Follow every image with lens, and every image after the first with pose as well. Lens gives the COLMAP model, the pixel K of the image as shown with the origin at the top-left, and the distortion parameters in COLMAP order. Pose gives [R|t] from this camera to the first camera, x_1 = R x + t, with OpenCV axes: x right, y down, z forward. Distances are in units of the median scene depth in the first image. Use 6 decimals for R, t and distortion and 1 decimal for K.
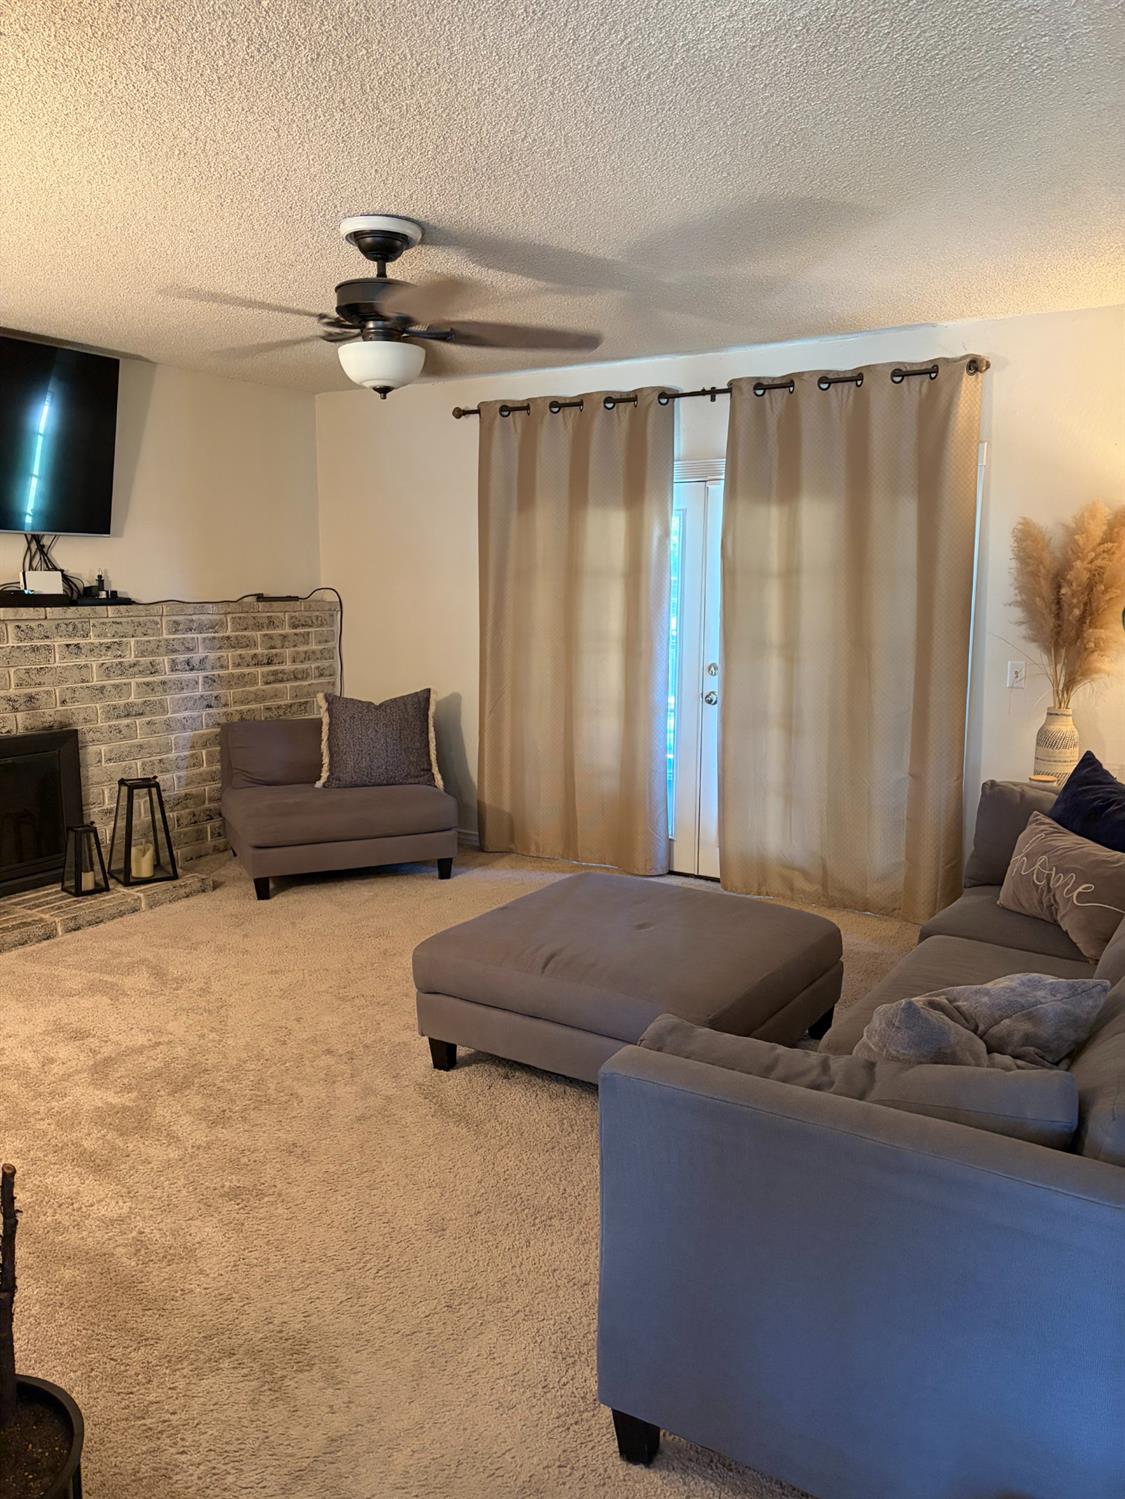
lens RADIAL K [[1155.6, 0, 562.5], [0, 1155.6, 749.5], [0, 0, 1]] dist [-0.001937, 0.045504]
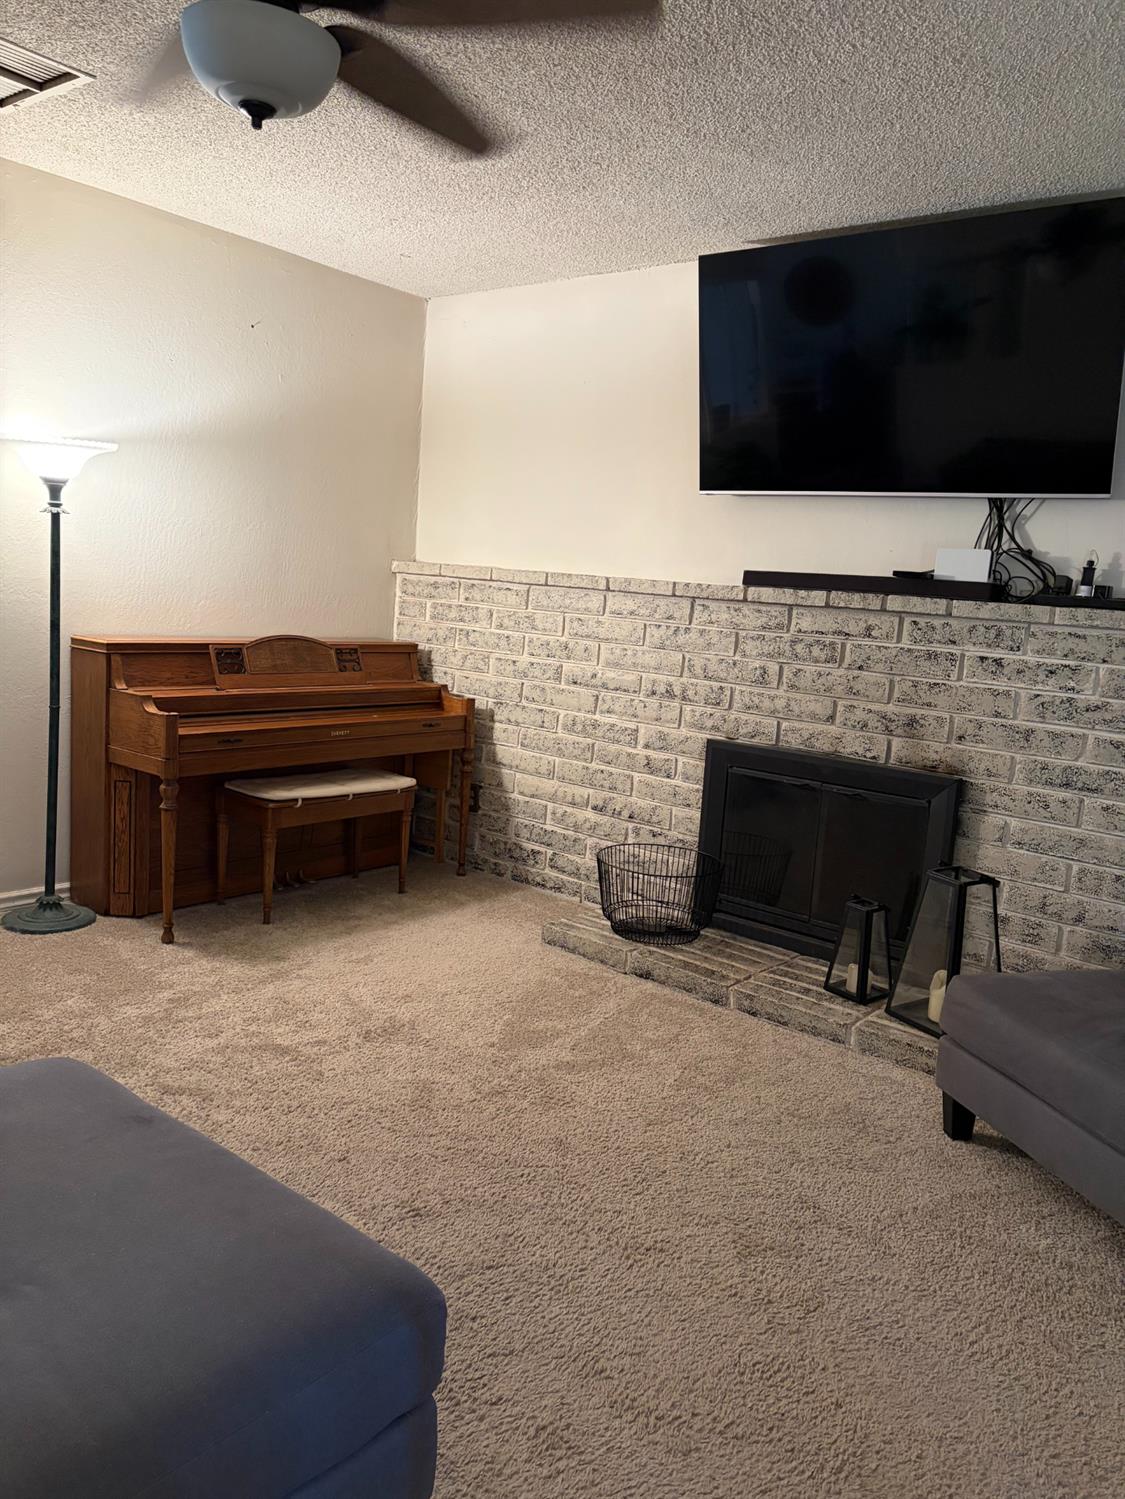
lens RADIAL K [[1144.8, 0, 562.5], [0, 1144.8, 749.5], [0, 0, 1]] dist [0.041703, -0.010122]
pose [[-0.136528, 0.142965, -0.980266, 0.284371], [-0.212457, 0.962281, 0.169933, -0.103285], [0.967586, 0.231465, -0.101005, 0.859491]]
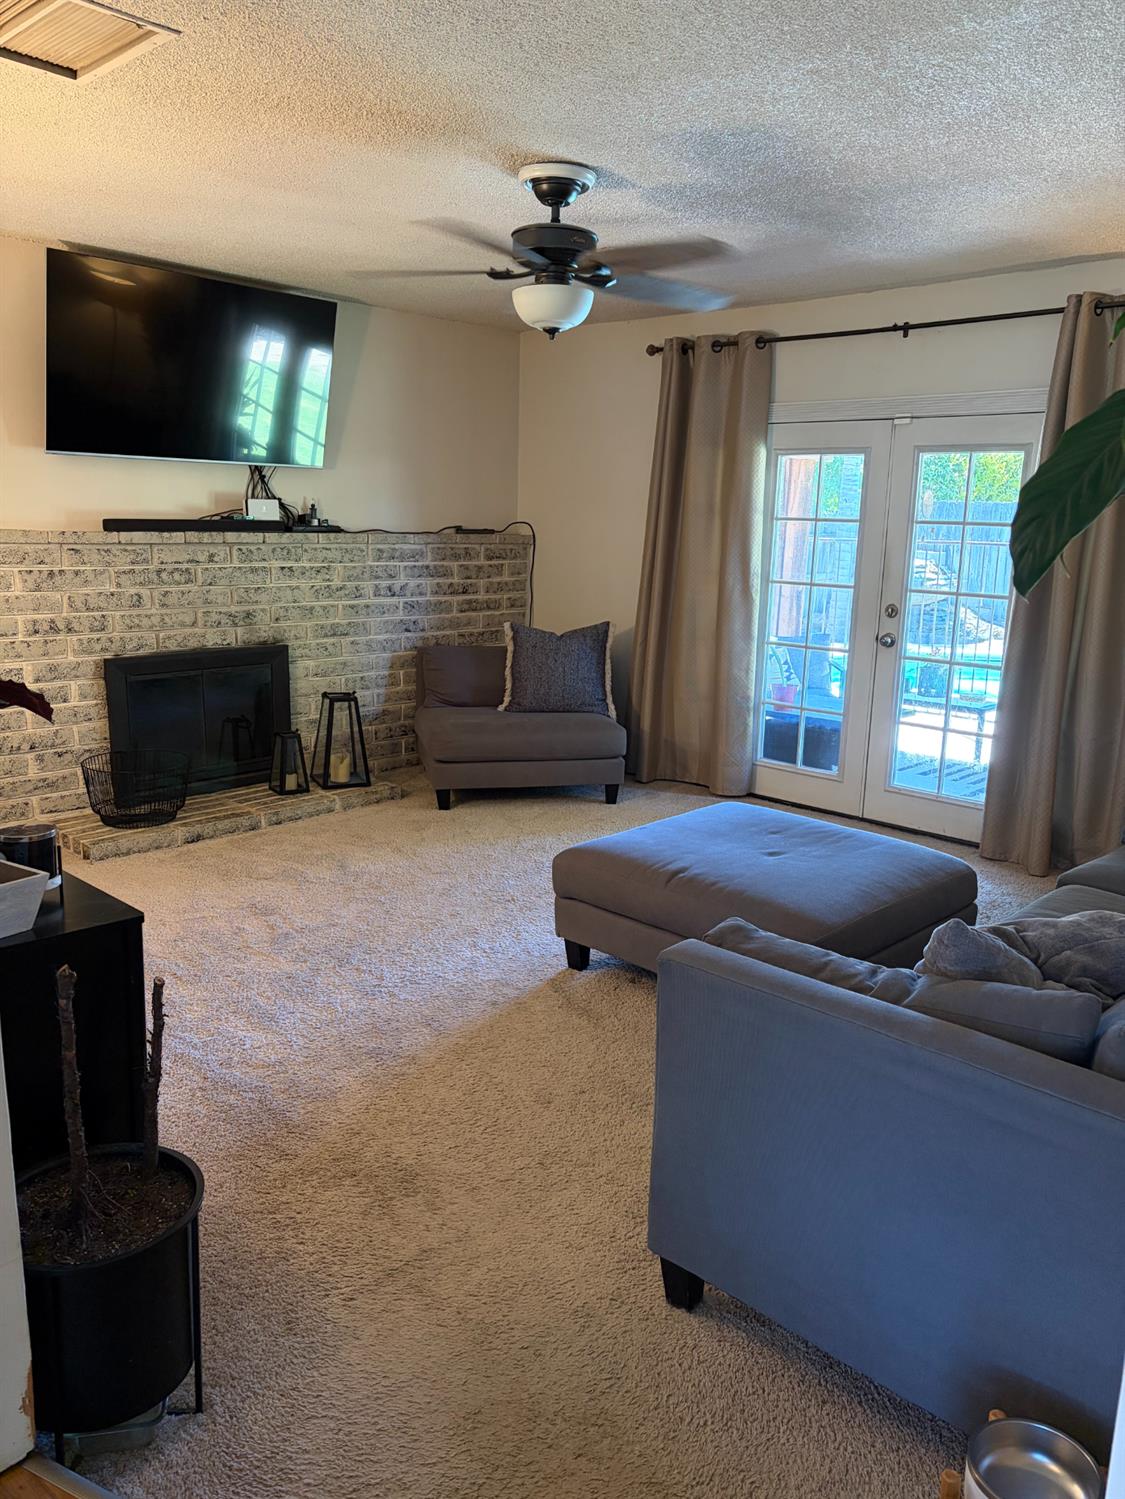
lens RADIAL K [[1144.8, 0, 562.5], [0, 1144.8, 749.5], [0, 0, 1]] dist [0.041703, -0.010122]
pose [[0.981501, 0.060932, -0.181503, 0.044054], [-0.051509, 0.997091, 0.056188, 0.007189], [0.184398, -0.045800, 0.981784, -0.033008]]
